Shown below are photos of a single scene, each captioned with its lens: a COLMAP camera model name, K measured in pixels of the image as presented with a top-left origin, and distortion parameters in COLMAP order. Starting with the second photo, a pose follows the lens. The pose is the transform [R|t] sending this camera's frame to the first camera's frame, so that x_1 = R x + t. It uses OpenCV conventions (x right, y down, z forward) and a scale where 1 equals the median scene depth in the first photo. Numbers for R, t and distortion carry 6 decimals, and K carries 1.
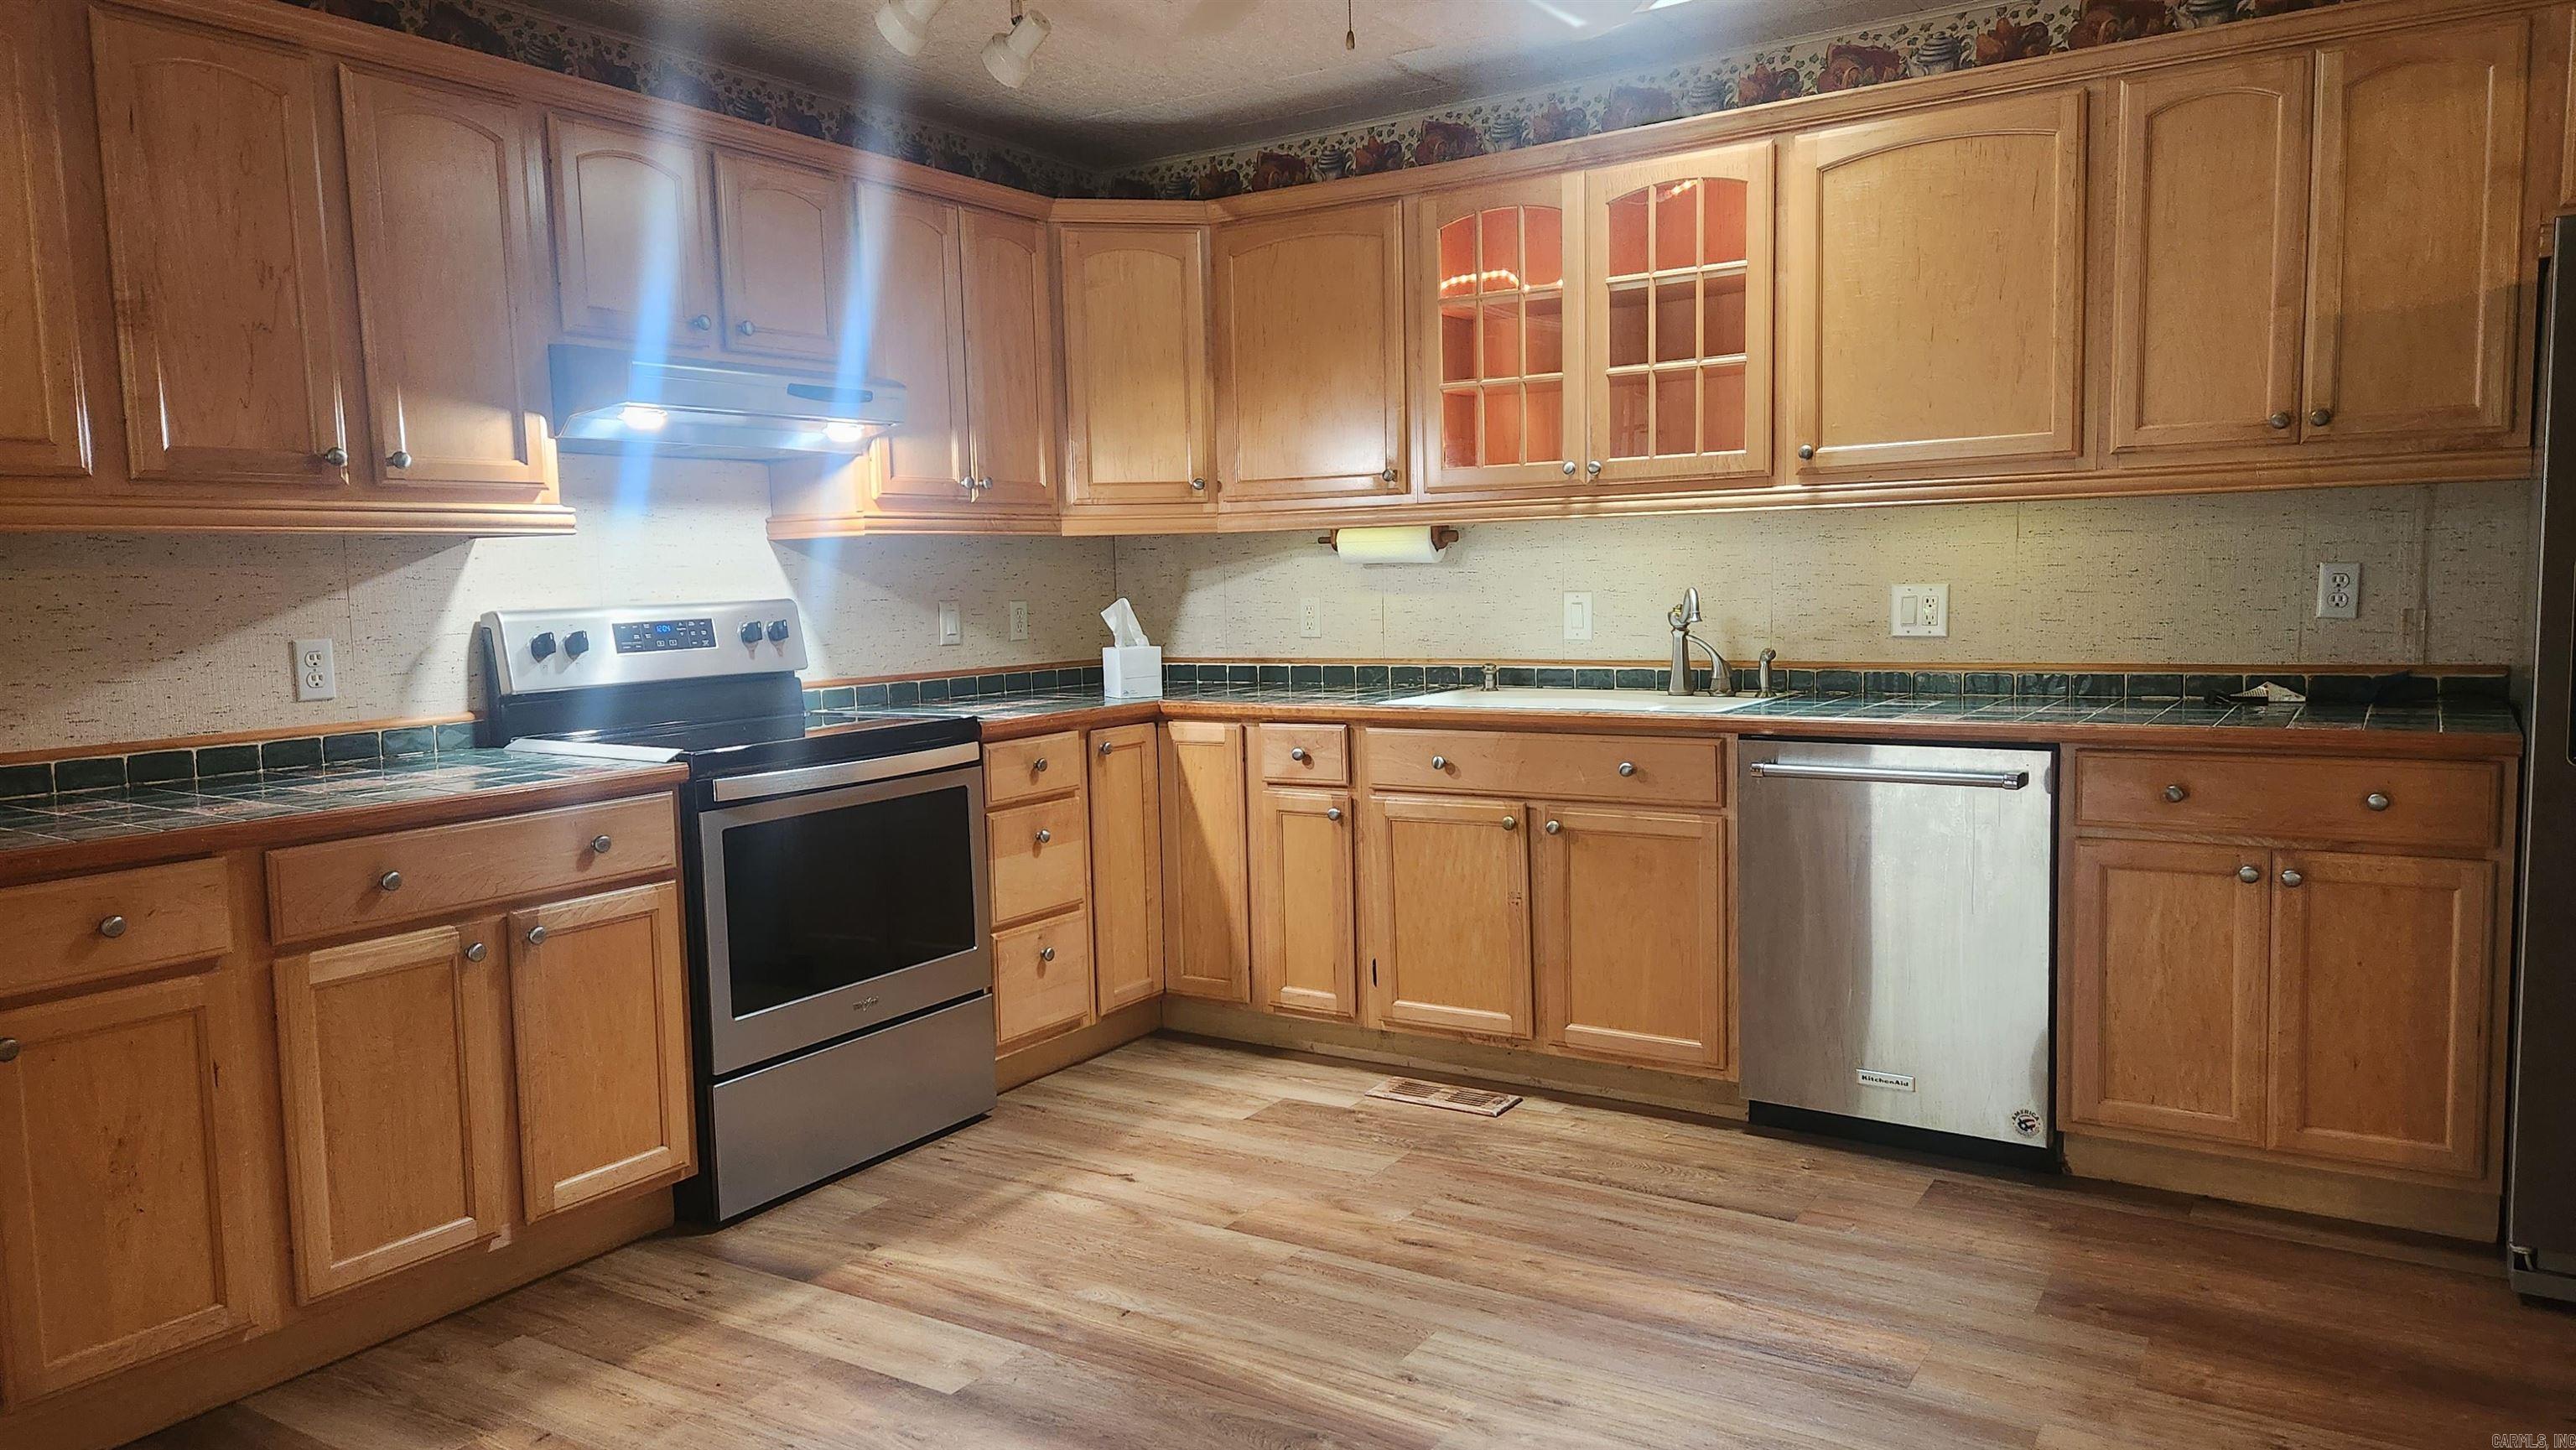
lens RADIAL K [[1718.2, 0, 1288.0], [0, 1718.2, 725.0], [0, 0, 1]] dist [0.082162, -0.067797]
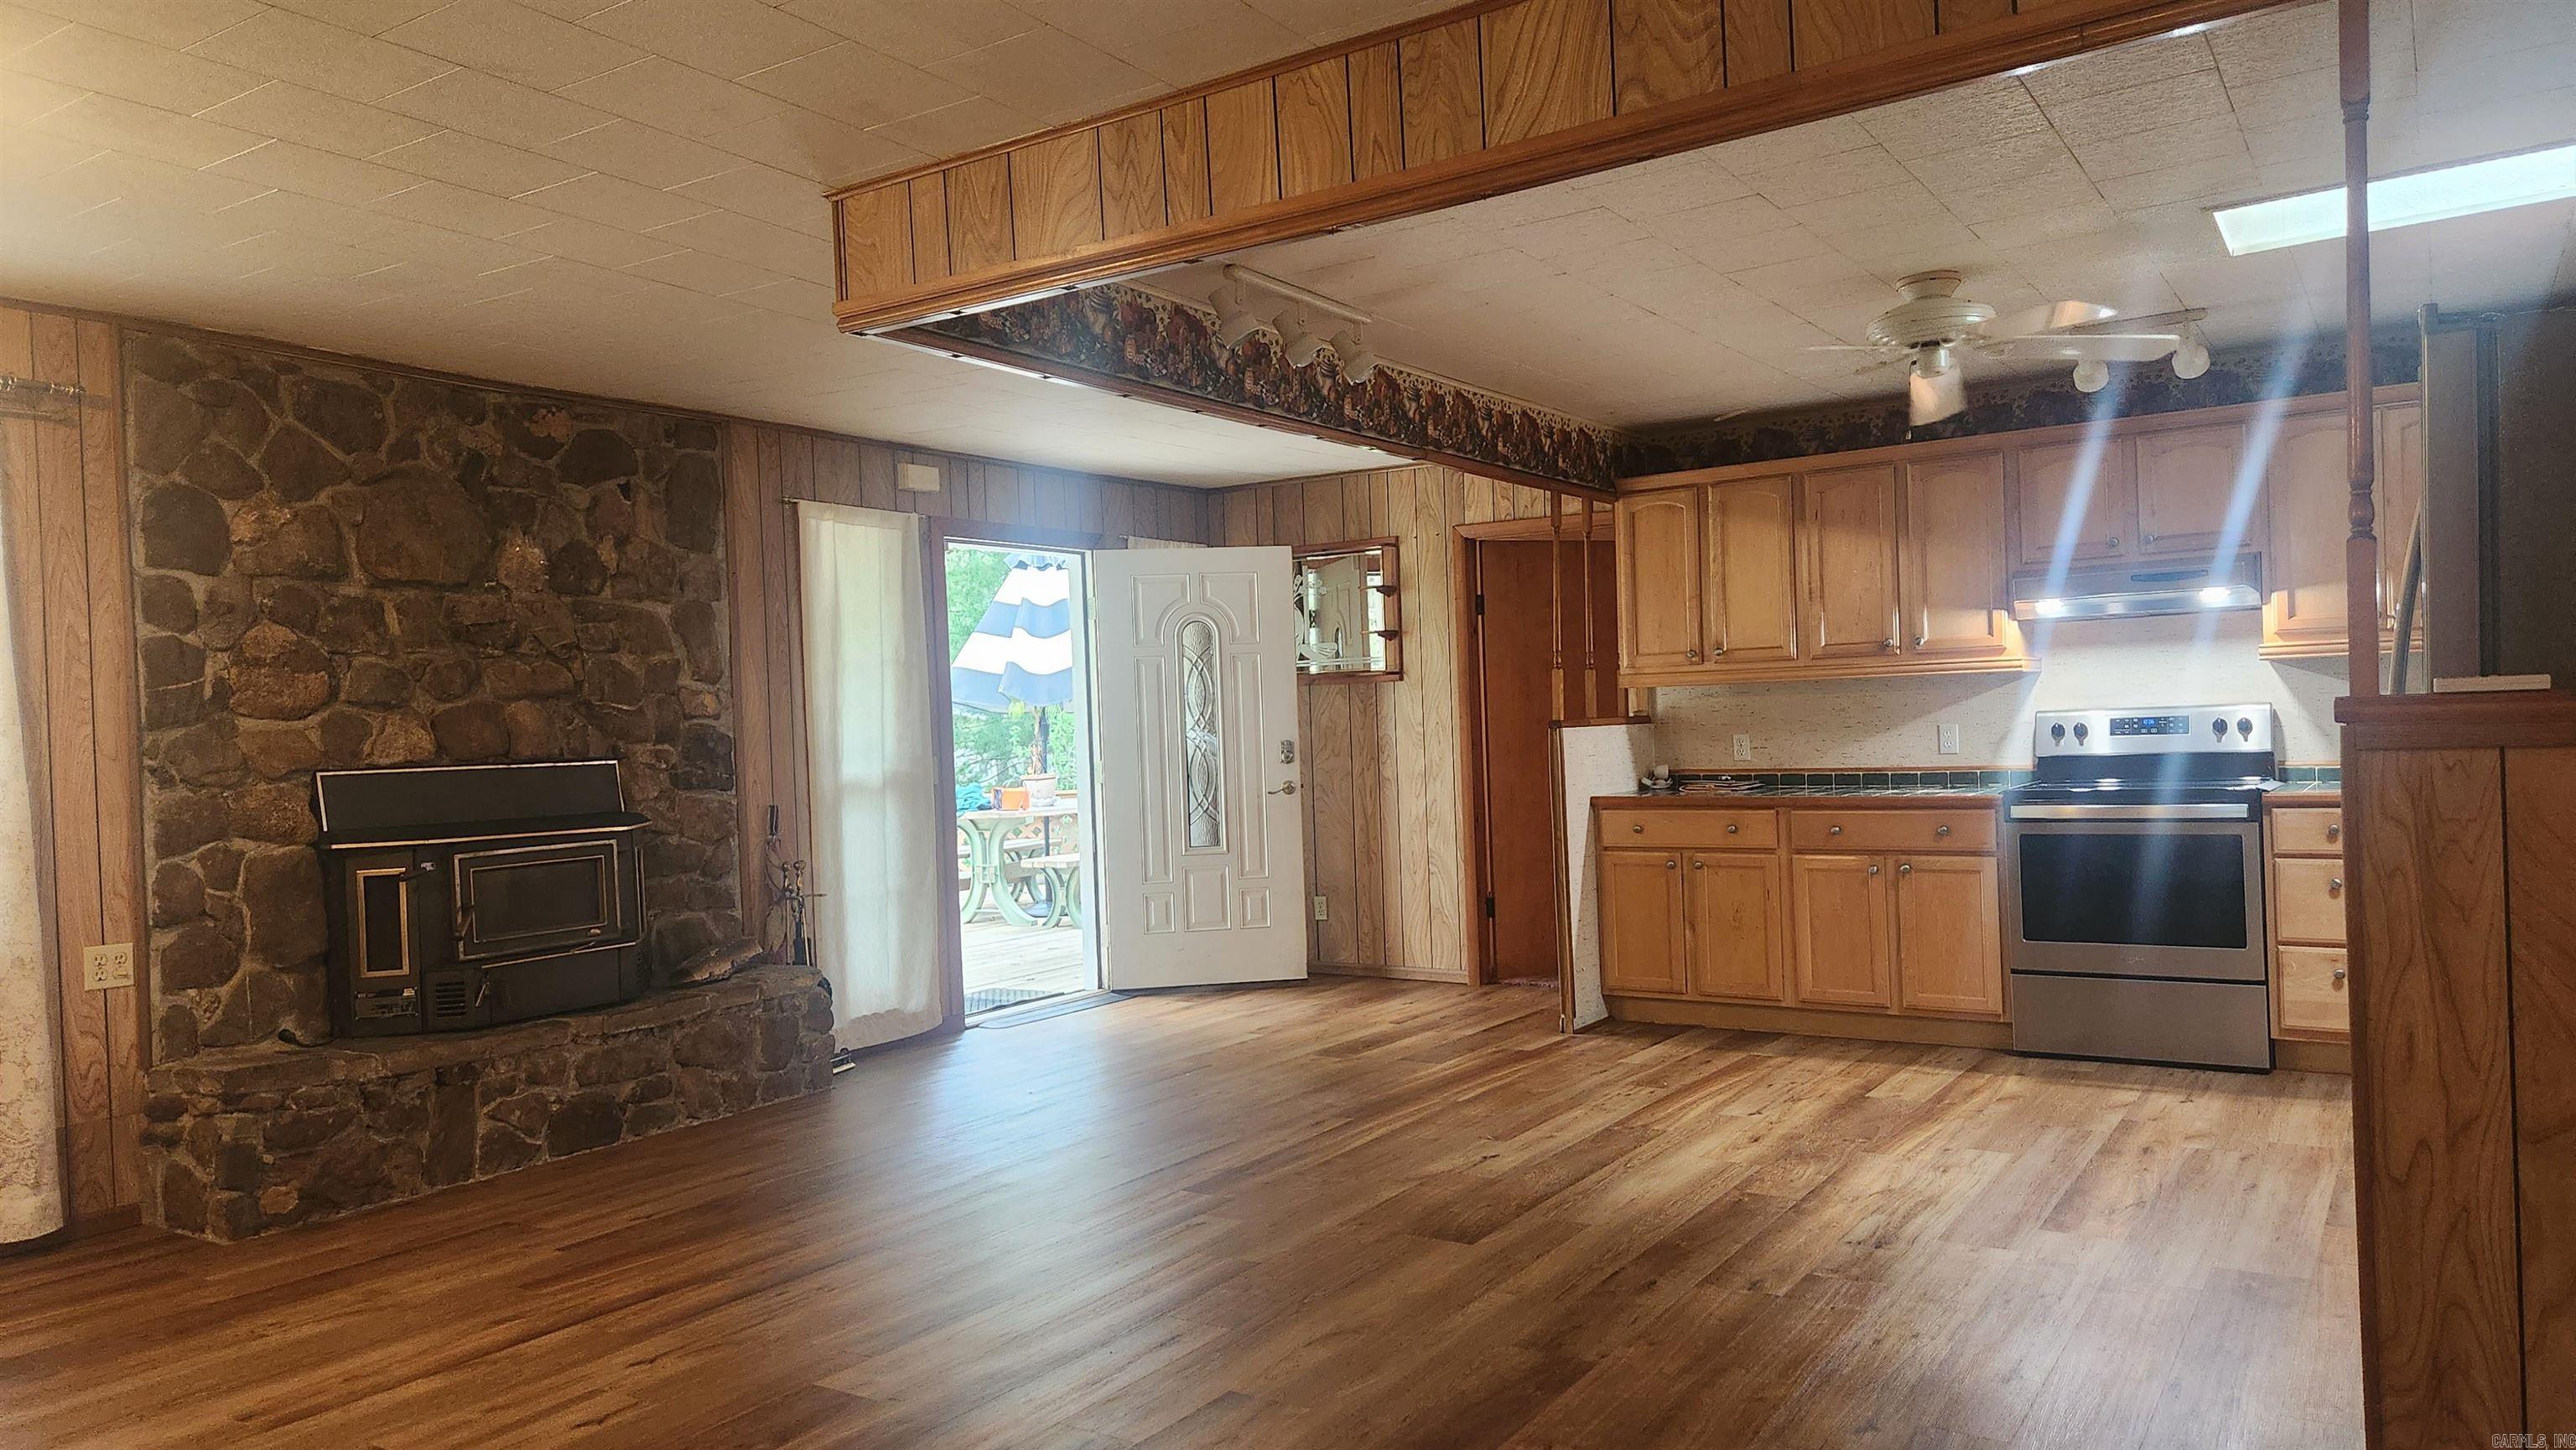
lens RADIAL K [[1705.6, 0, 1311.8], [0, 1705.6, 737.1], [0, 0, 1]] dist [0.086553, -0.082179]
pose [[-0.003270, 0.032334, -0.999472, 1.294703], [-0.057701, 0.997806, 0.032469, -0.049903], [0.998329, 0.057777, -0.001397, 0.224360]]
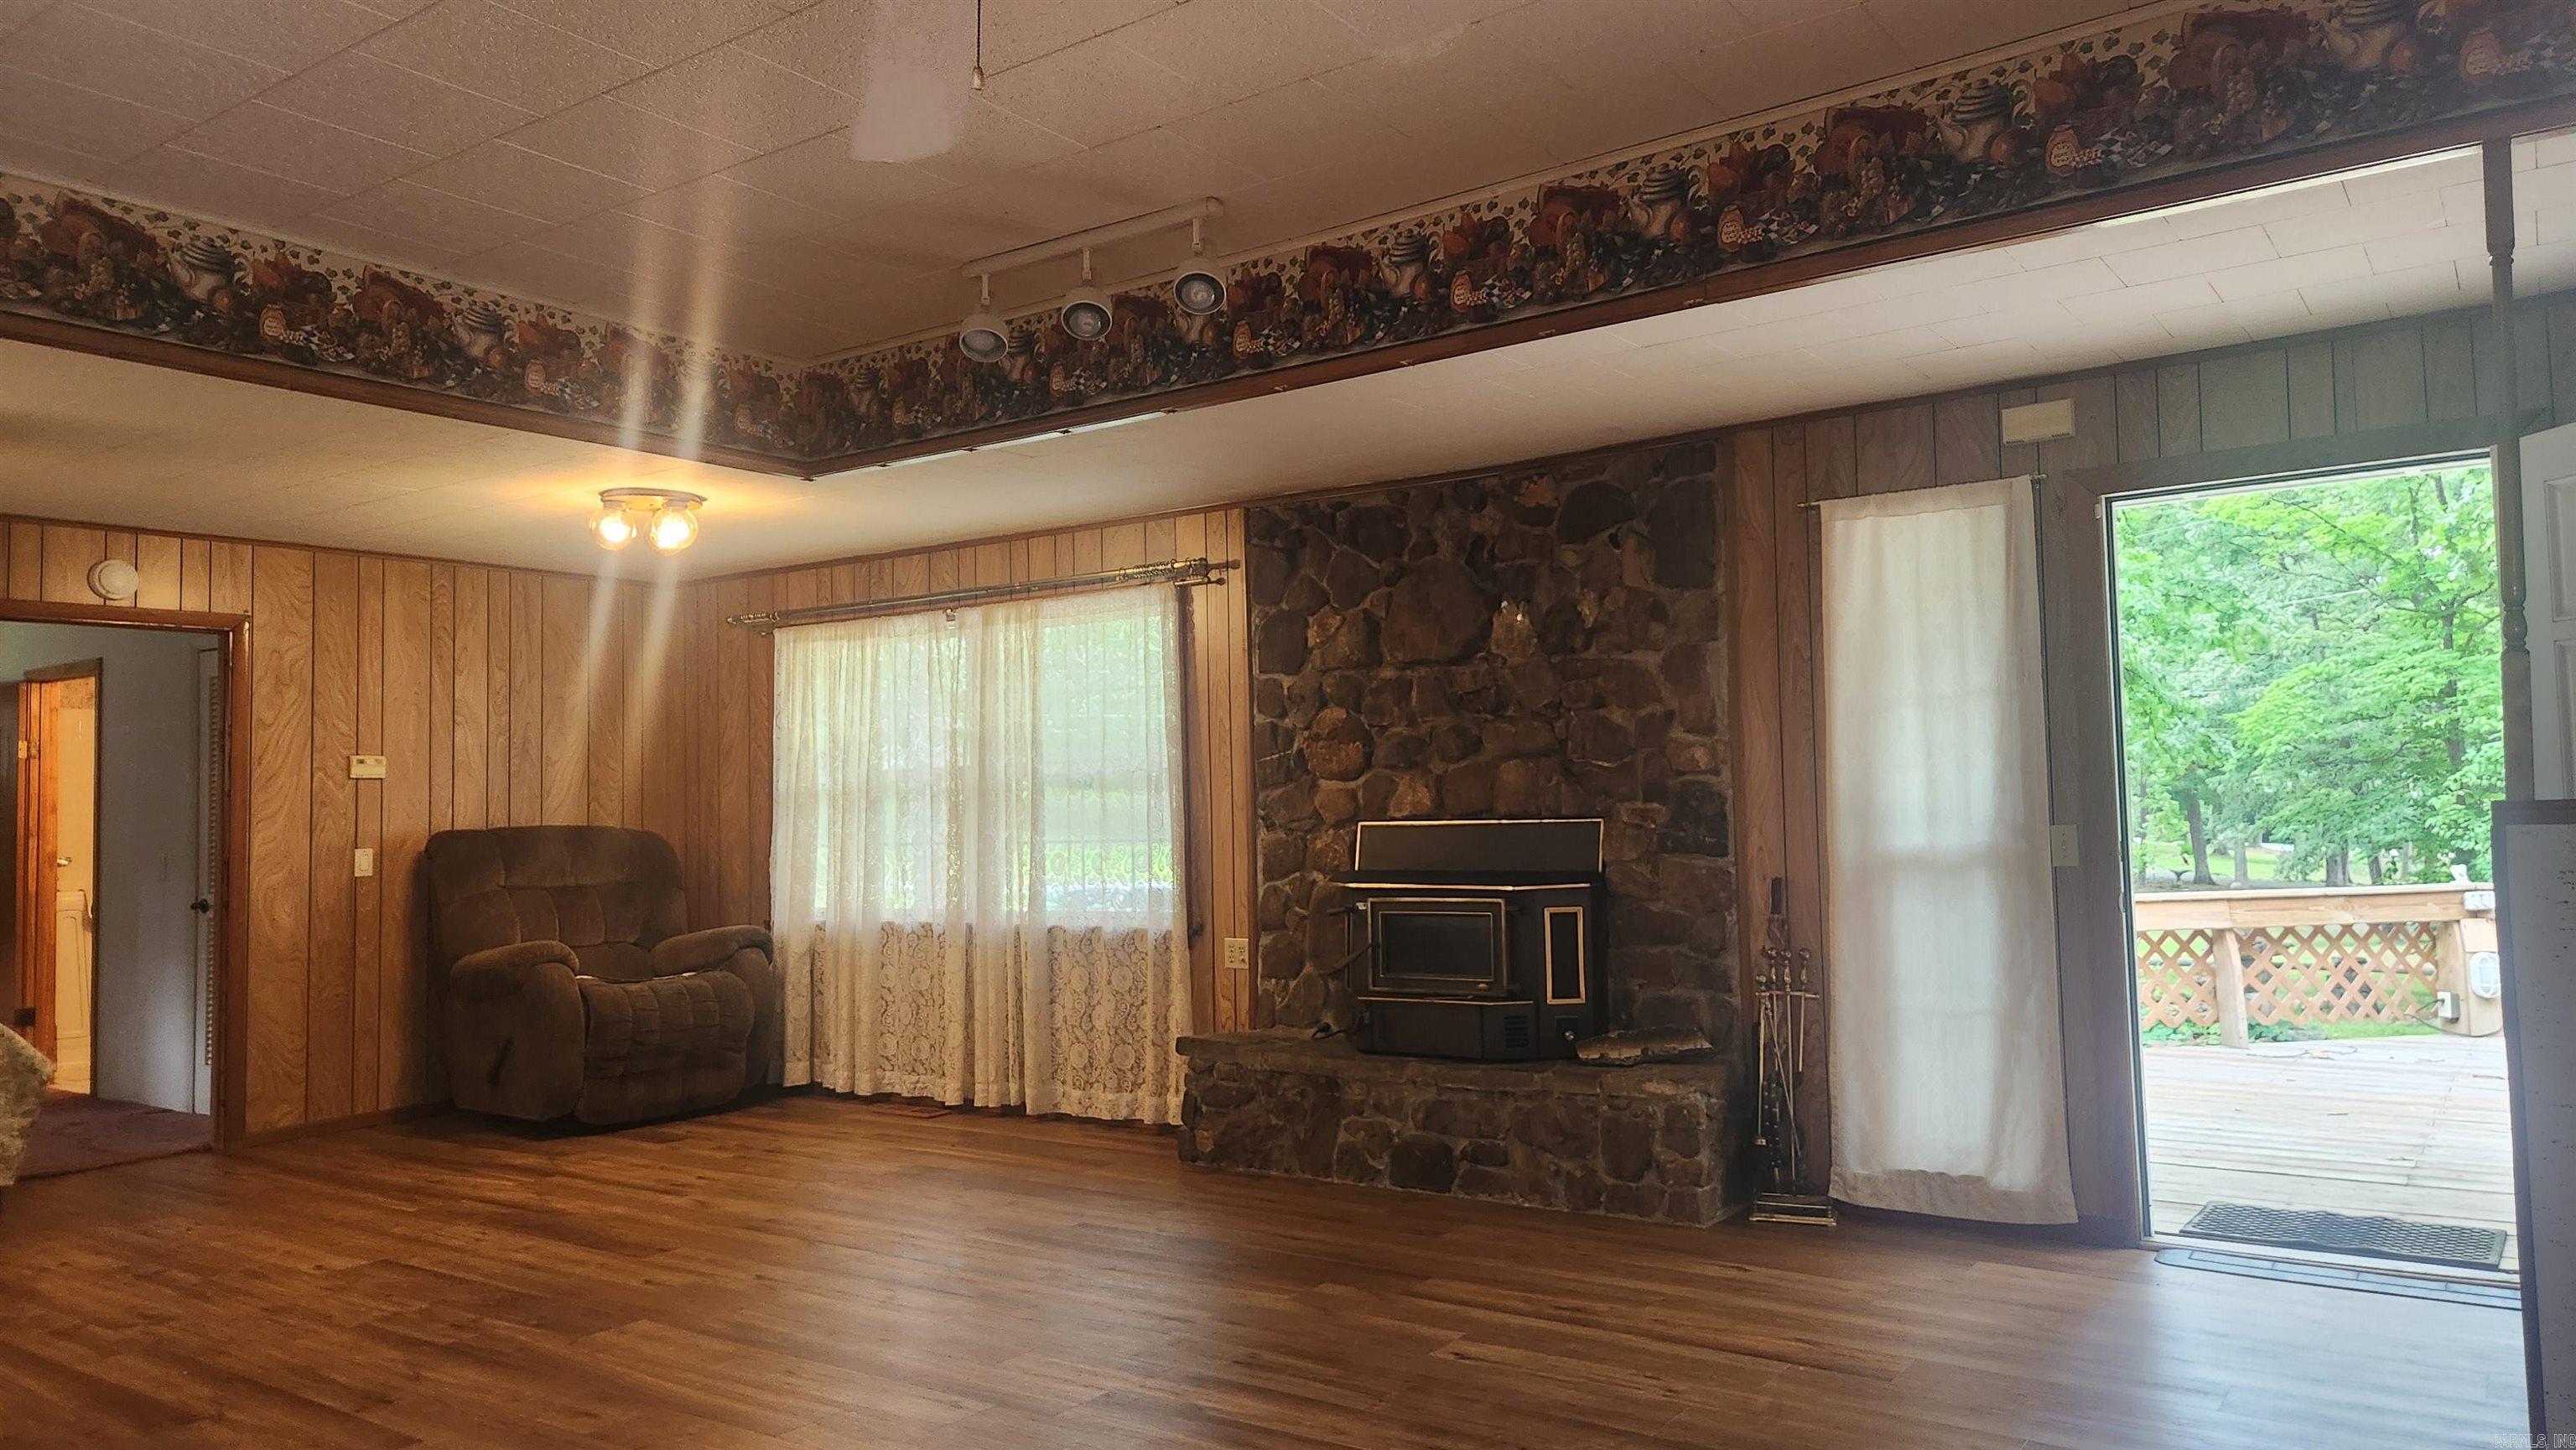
lens RADIAL K [[1712.1, 0, 1333.6], [0, 1712.1, 728.6], [0, 0, 1]] dist [0.092573, -0.145289]
pose [[-0.998379, 0.049989, 0.027212, -0.074856], [0.051183, 0.997671, 0.045085, -0.101665], [-0.024895, 0.046405, -0.998612, 1.110487]]
